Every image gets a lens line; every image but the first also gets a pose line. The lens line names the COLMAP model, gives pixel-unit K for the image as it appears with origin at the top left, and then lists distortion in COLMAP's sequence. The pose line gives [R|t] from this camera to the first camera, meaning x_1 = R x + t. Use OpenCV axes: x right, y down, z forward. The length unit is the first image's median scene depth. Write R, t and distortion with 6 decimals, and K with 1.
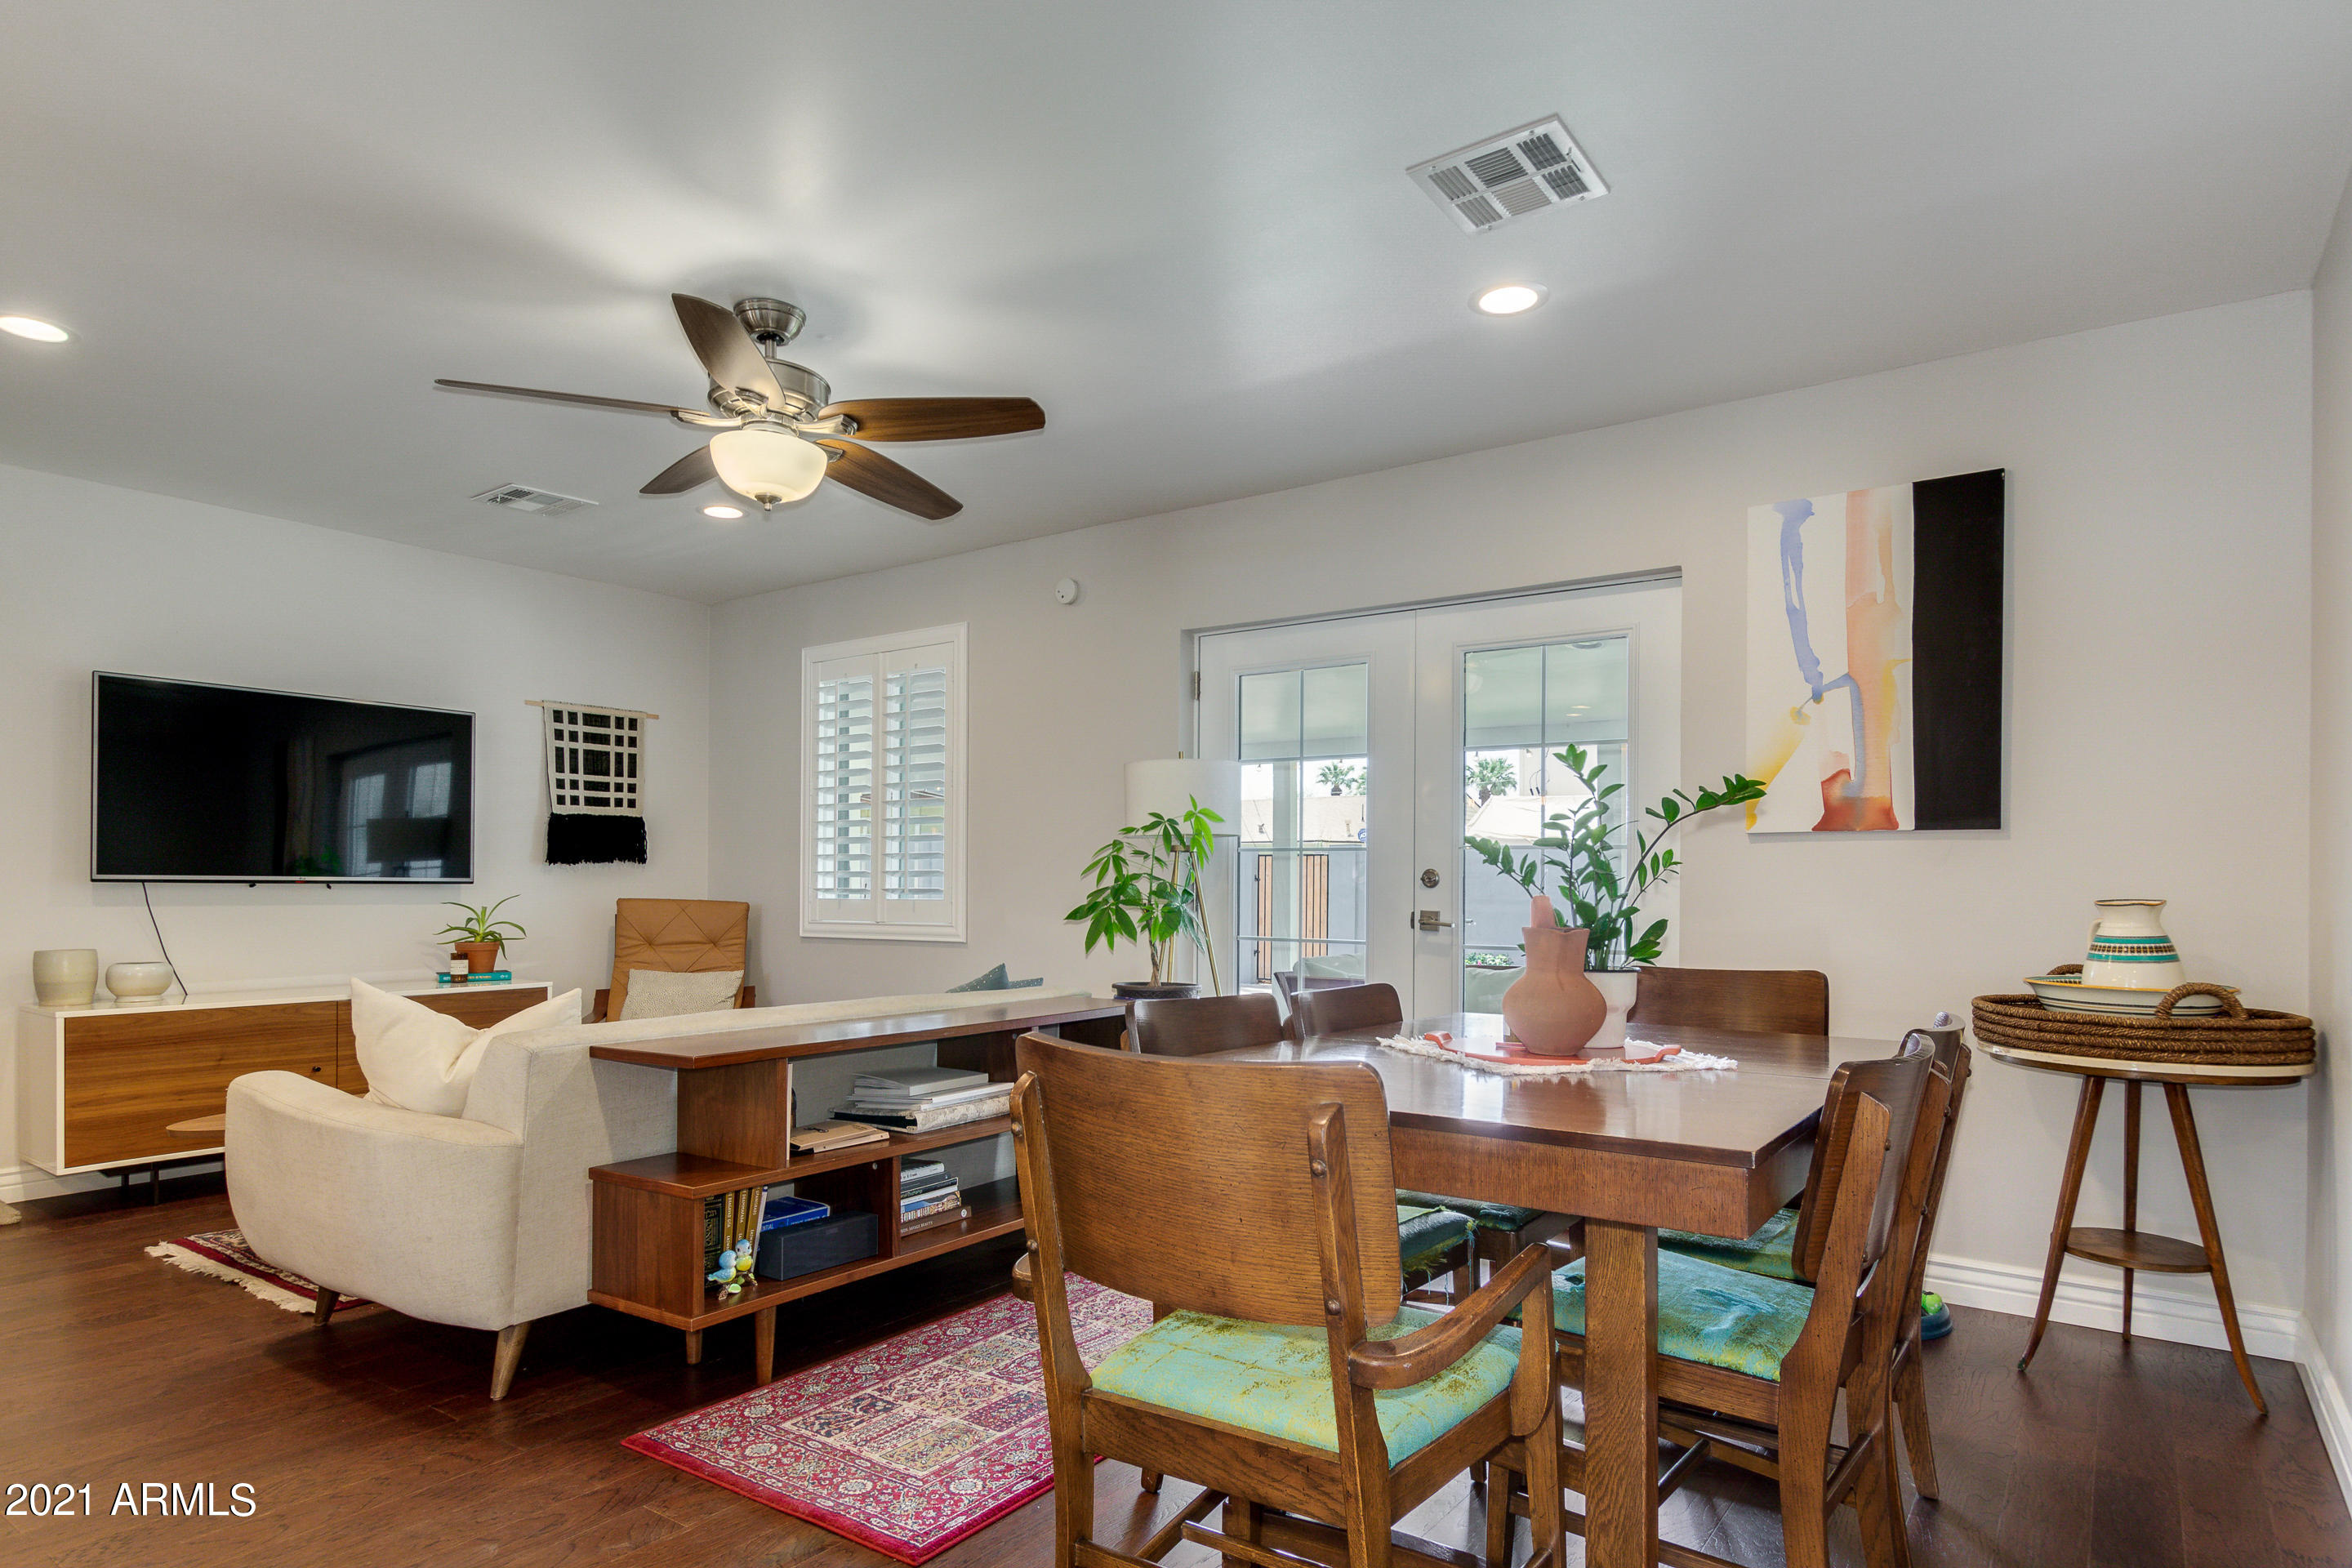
lens RADIAL K [[1363.0, 0, 1257.2], [0, 1363.0, 874.5], [0, 0, 1]] dist [0.001623, -0.000020]
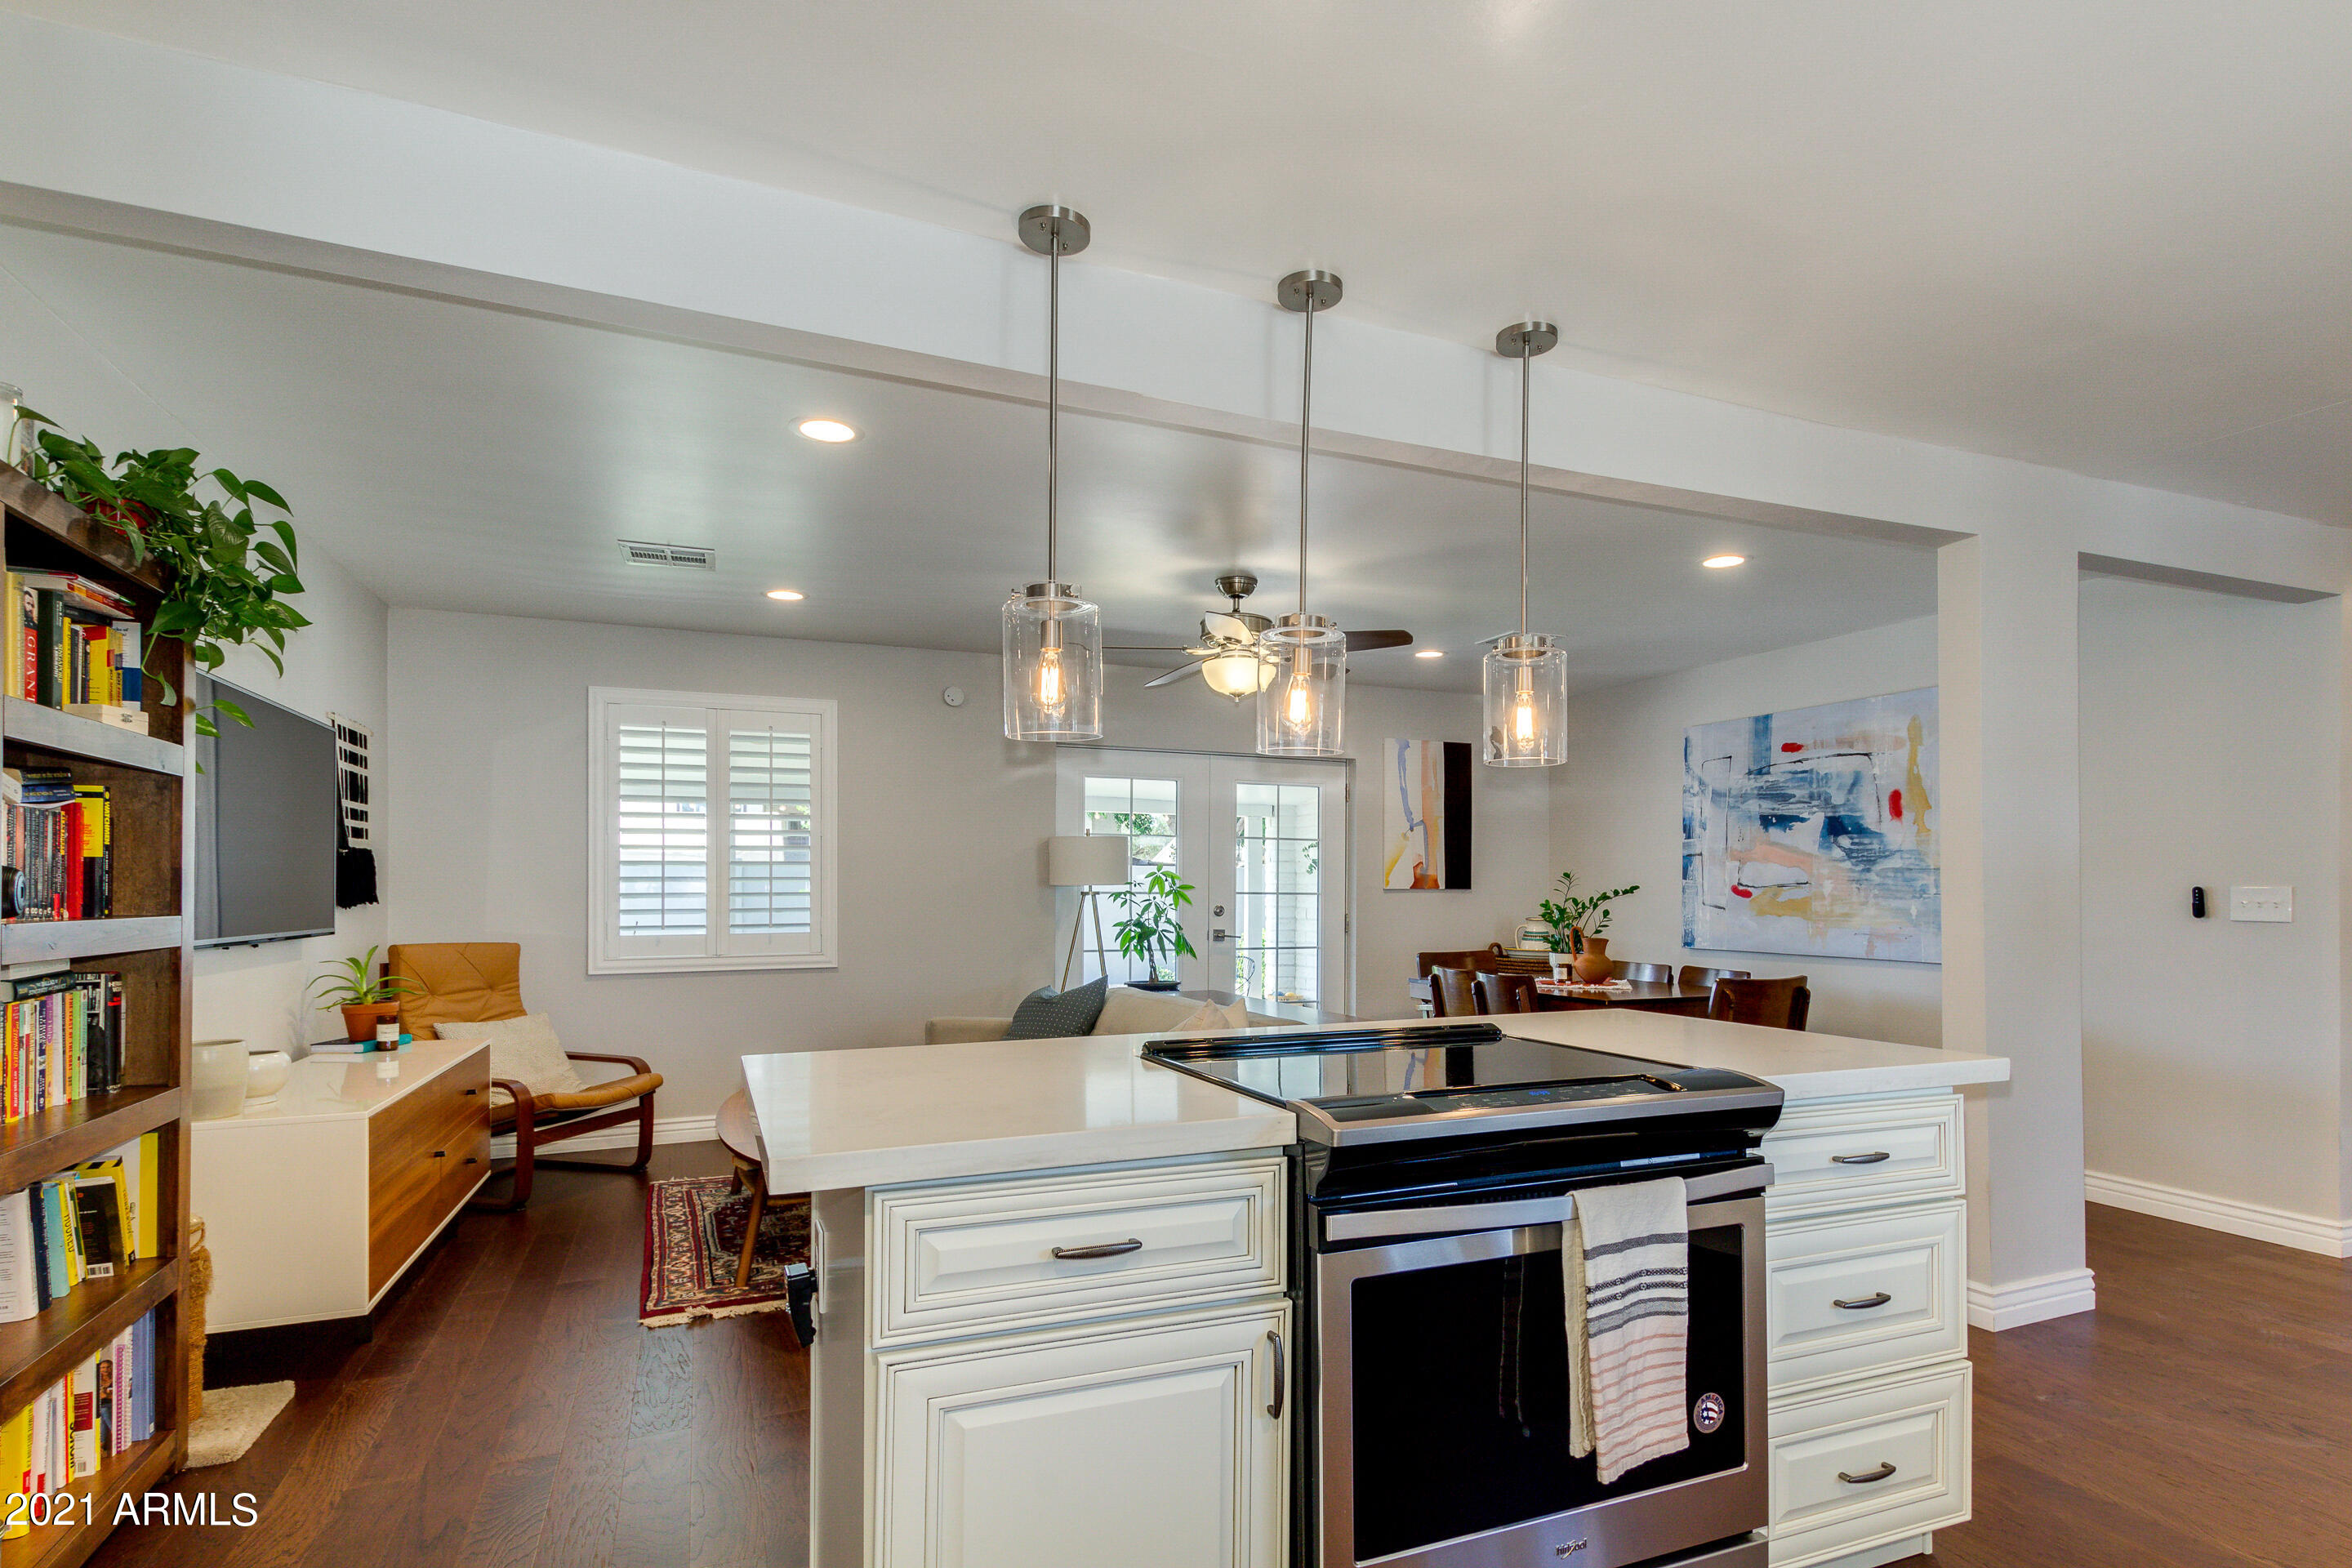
lens RADIAL K [[1169.8, 0, 1319.5], [0, 1169.8, 879.0], [0, 0, 1]] dist [0.017439, -0.000694]
pose [[0.495651, 0.005195, 0.868506, -0.895812], [-0.006529, 0.999976, -0.002255, -0.028790], [-0.868497, -0.004552, 0.495673, 0.118694]]
